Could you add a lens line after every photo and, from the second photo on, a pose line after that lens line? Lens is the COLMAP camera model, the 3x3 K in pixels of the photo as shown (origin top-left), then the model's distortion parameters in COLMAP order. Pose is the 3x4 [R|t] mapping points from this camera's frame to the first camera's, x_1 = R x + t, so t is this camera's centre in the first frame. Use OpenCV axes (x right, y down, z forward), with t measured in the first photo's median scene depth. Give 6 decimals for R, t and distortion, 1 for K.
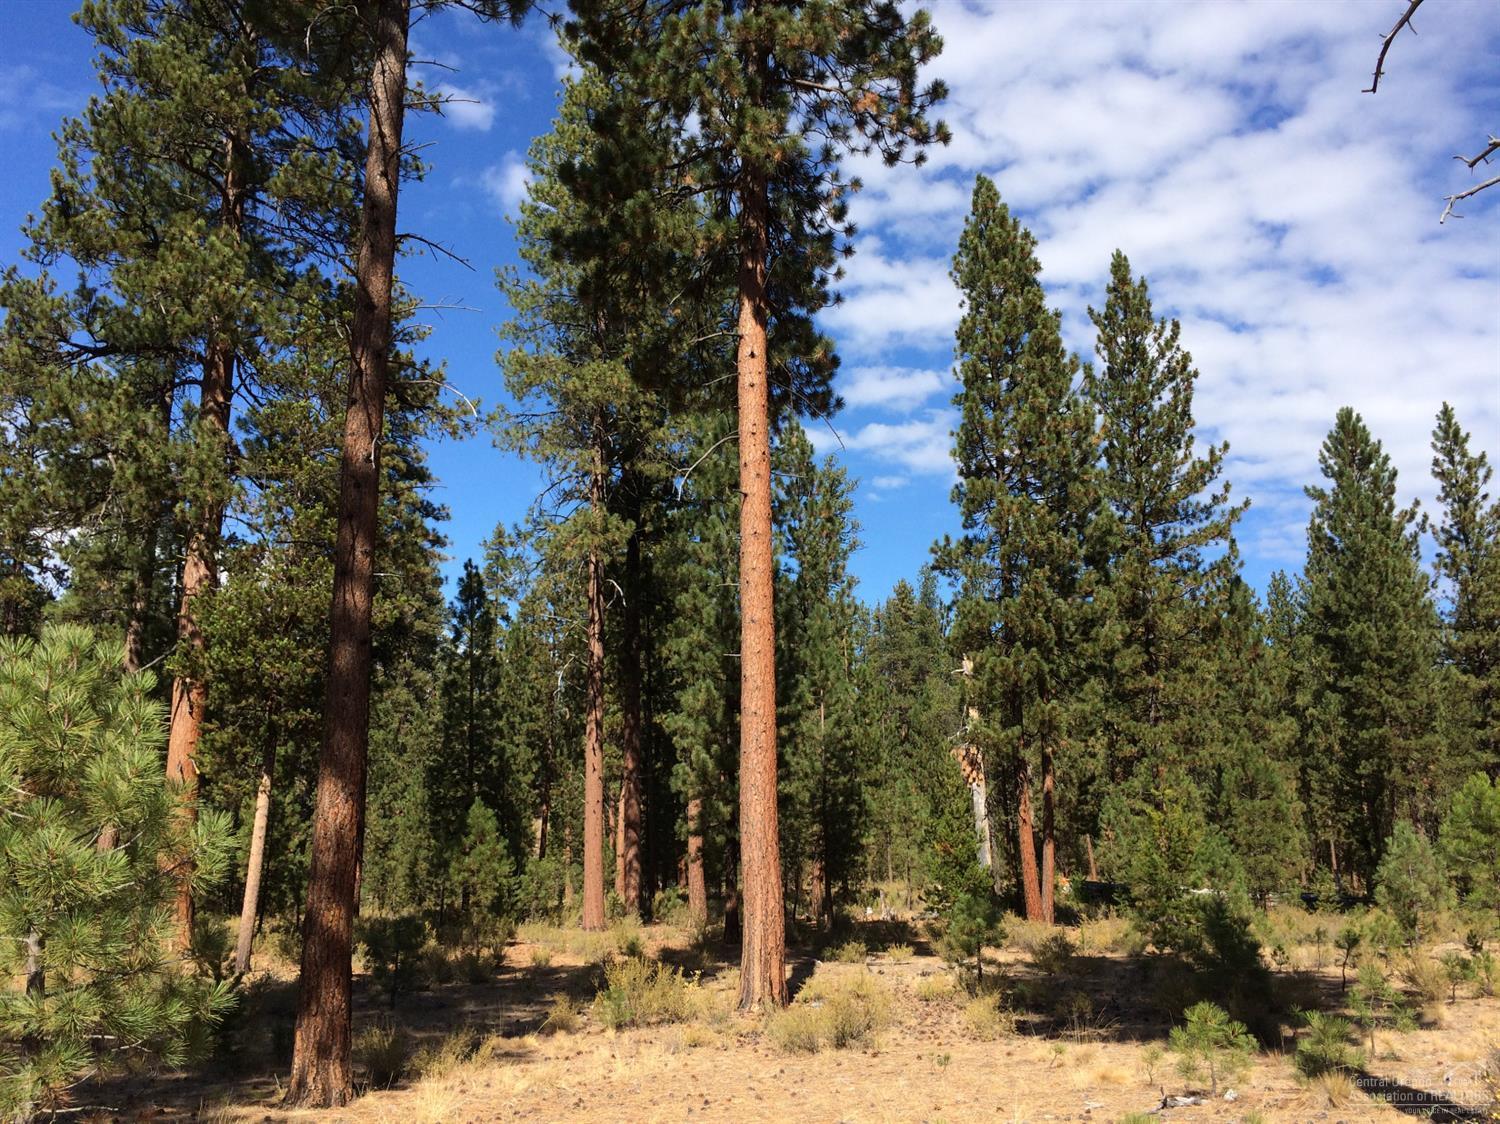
lens RADIAL K [[1288.2, 0, 754.5], [0, 1288.2, 558.4], [0, 0, 1]] dist [0.051456, -0.055575]
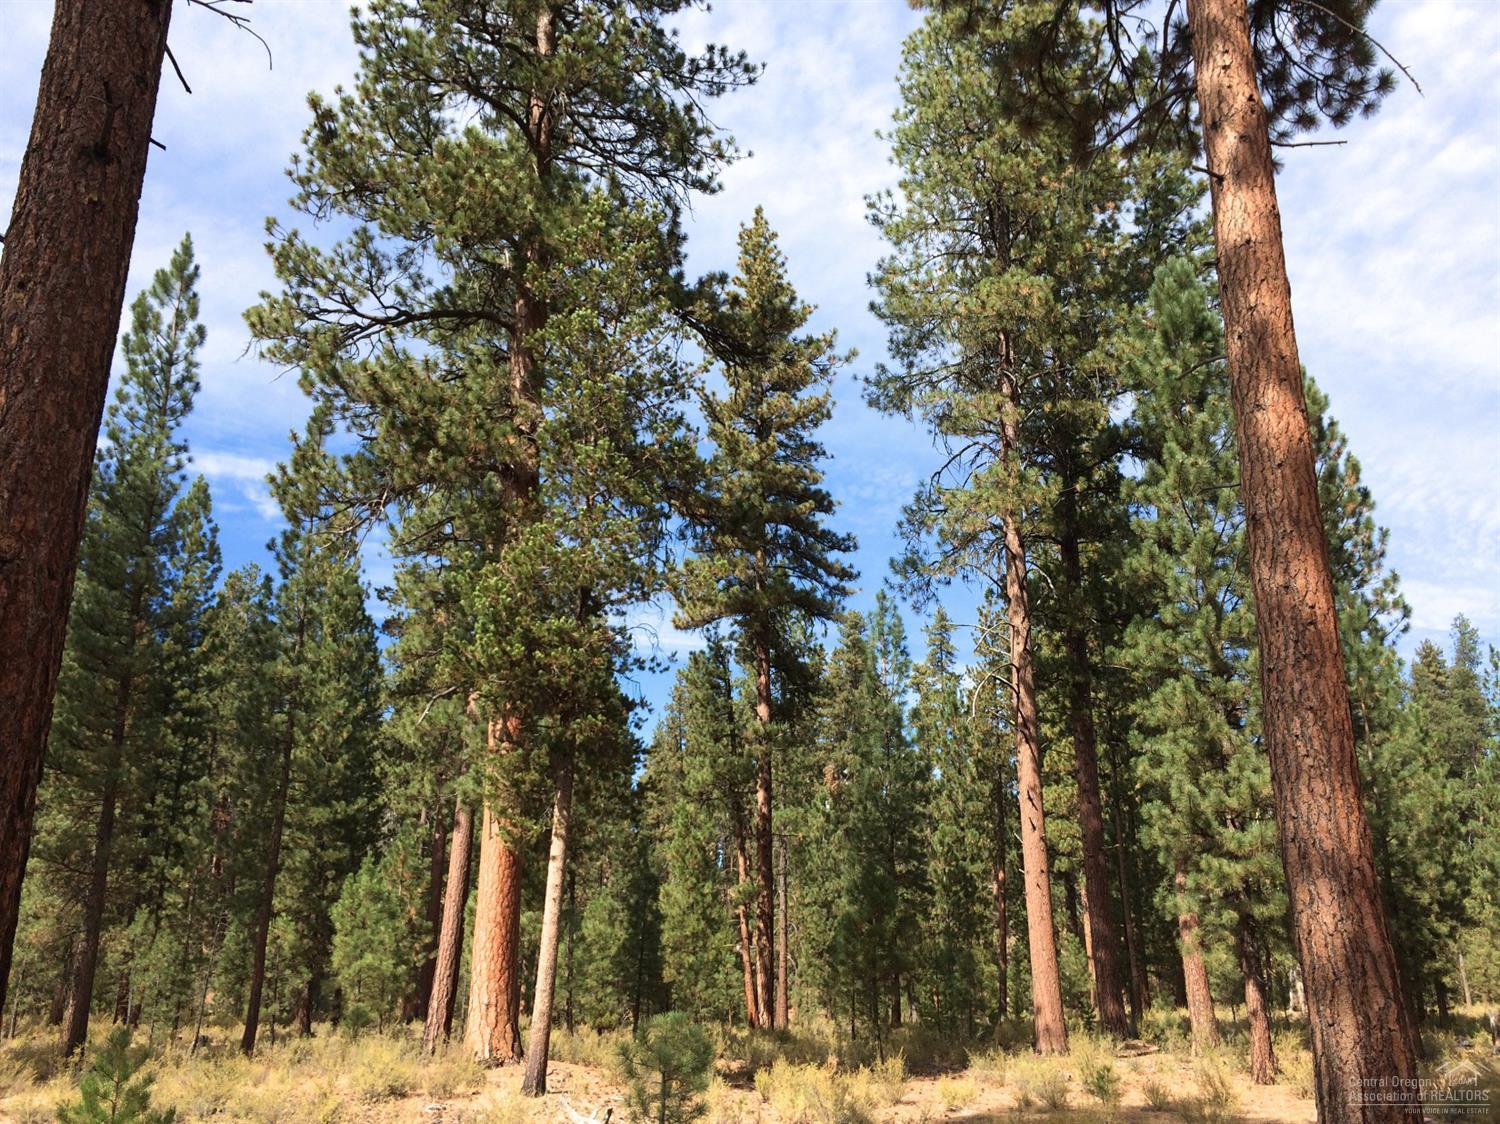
lens RADIAL K [[1288.2, 0, 758.0], [0, 1288.2, 562.9], [0, 0, 1]] dist [0.051456, -0.055575]
pose [[0.937233, -0.090236, -0.336825, -0.013886], [0.062524, 0.993770, -0.092256, 0.096708], [0.343051, 0.065406, 0.937037, 0.333269]]
